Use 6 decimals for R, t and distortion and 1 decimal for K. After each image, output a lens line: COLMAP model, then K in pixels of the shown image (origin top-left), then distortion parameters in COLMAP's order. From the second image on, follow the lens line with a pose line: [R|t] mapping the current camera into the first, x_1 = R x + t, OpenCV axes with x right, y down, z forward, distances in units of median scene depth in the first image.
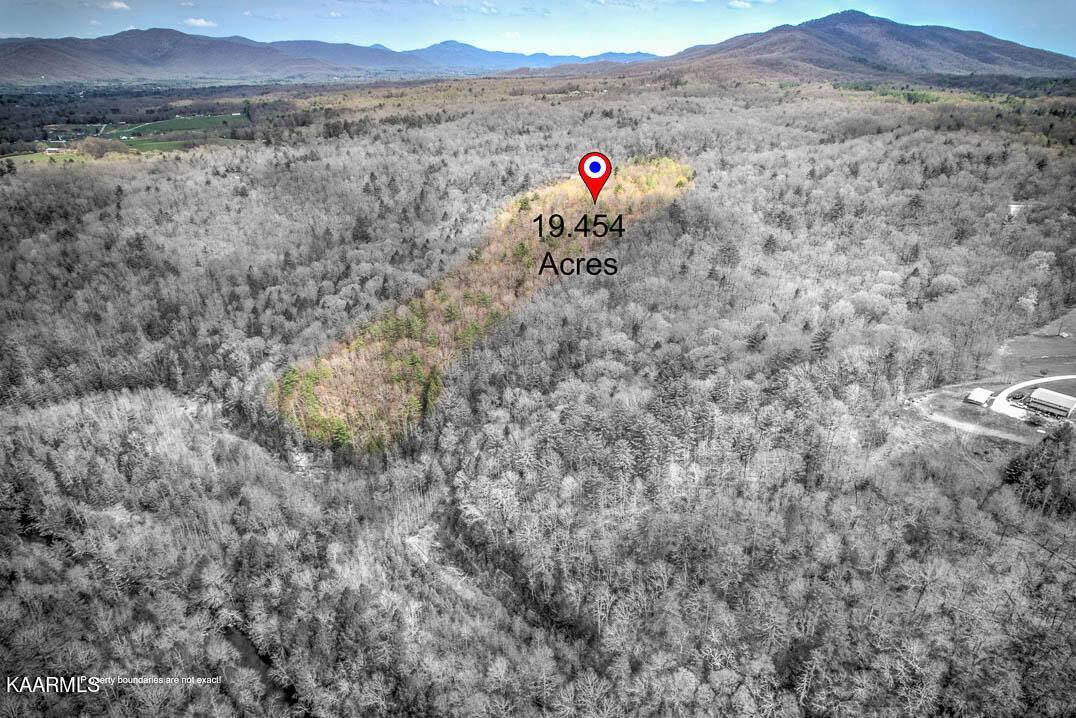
lens RADIAL K [[689.3, 0, 542.9], [0, 689.3, 358.7], [0, 0, 1]] dist [-0.081554, 0.074600]
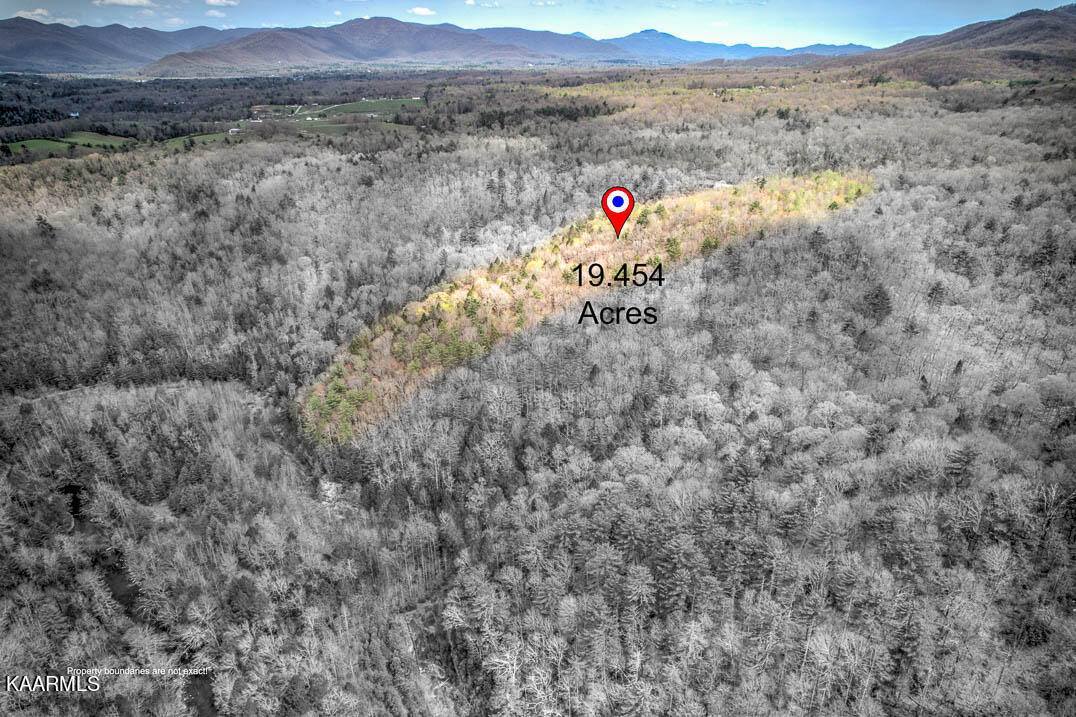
lens RADIAL K [[689.3, 0, 542.9], [0, 689.3, 358.2], [0, 0, 1]] dist [-0.081554, 0.074600]
pose [[0.964037, 0.115720, -0.239251, 0.086718], [-0.112646, 0.993281, 0.026528, -0.060052], [0.240713, 0.001377, 0.970595, 0.133236]]
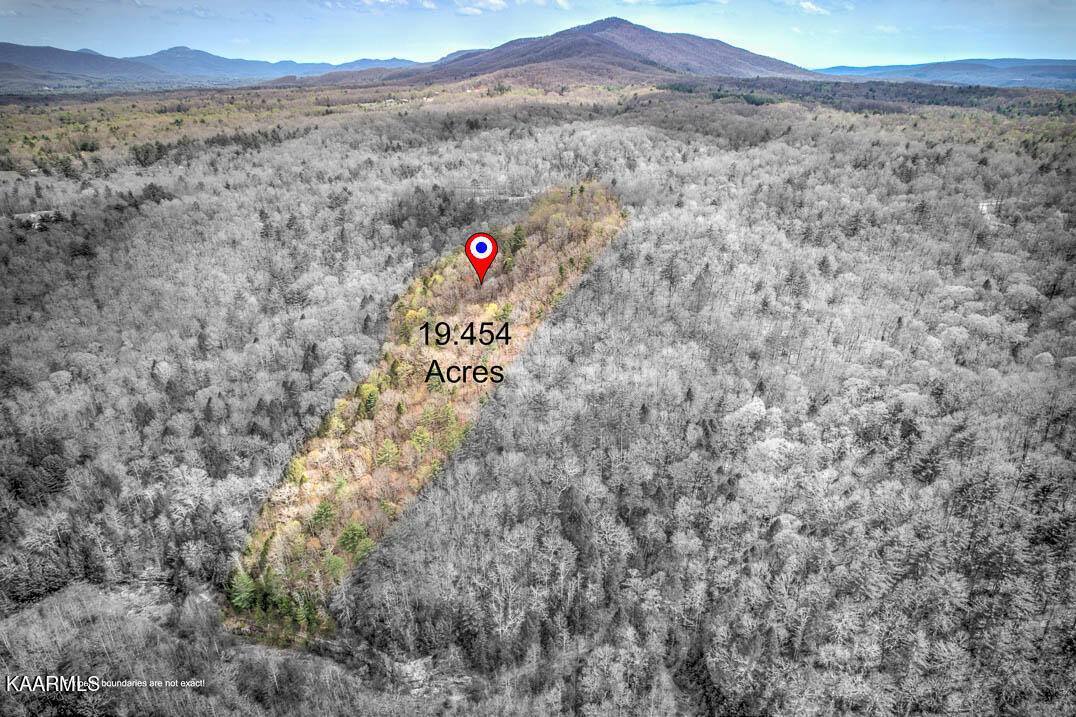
lens RADIAL K [[689.3, 0, 542.9], [0, 689.3, 358.2], [0, 0, 1]] dist [-0.081554, 0.074600]
pose [[0.942169, -0.131909, 0.308088, -0.291299], [0.134570, 0.990823, 0.012693, -0.102116], [-0.306935, 0.029501, 0.951273, 0.244030]]
